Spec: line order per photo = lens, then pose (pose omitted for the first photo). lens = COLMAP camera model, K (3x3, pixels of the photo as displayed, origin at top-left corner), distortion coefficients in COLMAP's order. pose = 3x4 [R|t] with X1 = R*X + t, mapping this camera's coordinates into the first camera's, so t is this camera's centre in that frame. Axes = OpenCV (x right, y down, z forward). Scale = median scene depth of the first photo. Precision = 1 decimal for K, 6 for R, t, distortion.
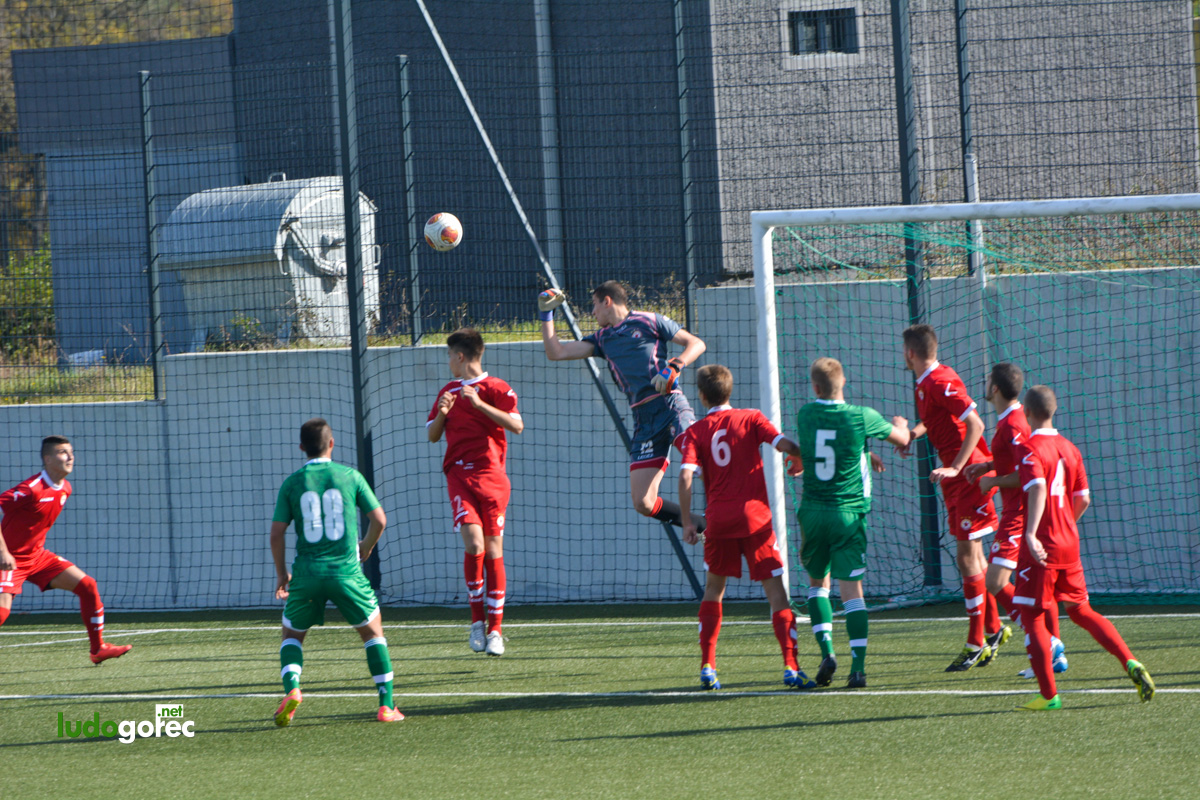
lens RADIAL K [[7594.3, 0, 600.0], [0, 7594.3, 400.0], [0, 0, 1]] dist [0.567791, 13.425647]
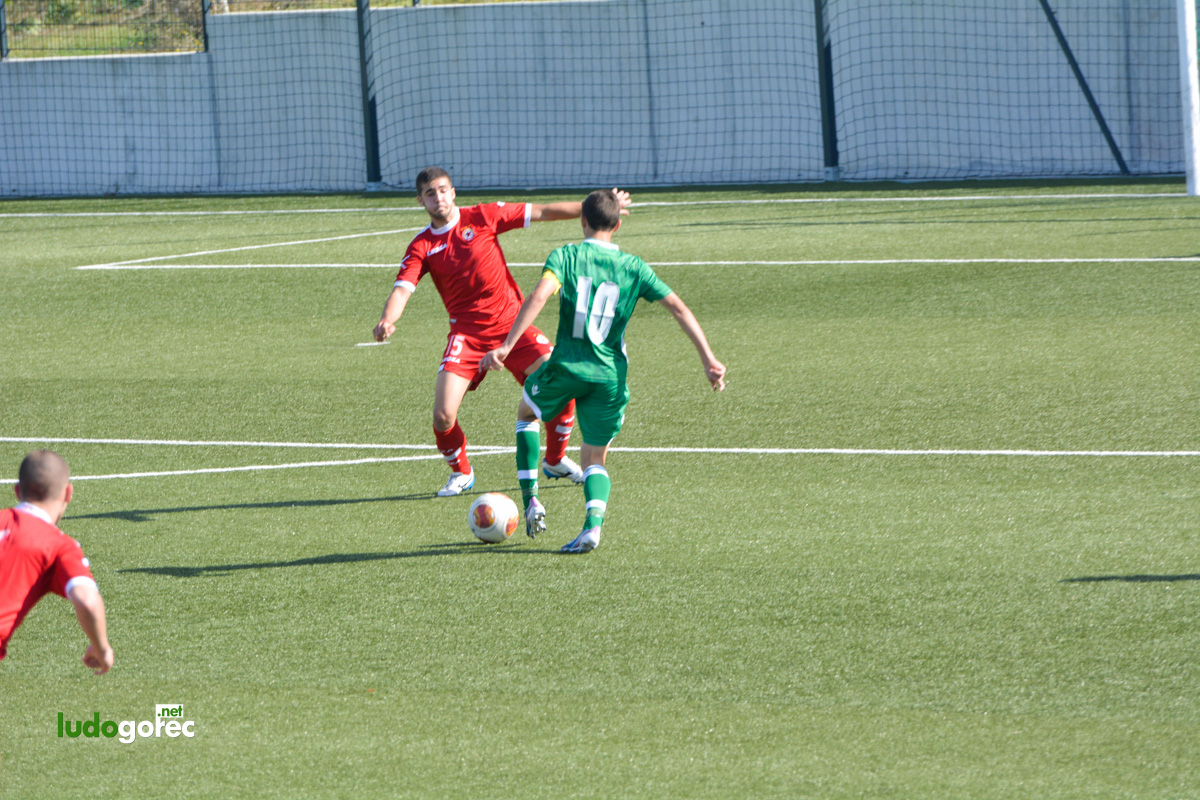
lens RADIAL K [[5371.9, 0, 600.0], [0, 5371.9, 400.0], [0, 0, 1]] dist [-3.921989, 0.209335]
pose [[0.997780, 0.003336, -0.066515, -0.011984], [0.000564, 0.998285, 0.058540, 0.013688], [0.066596, -0.058448, 0.996067, 0.222514]]
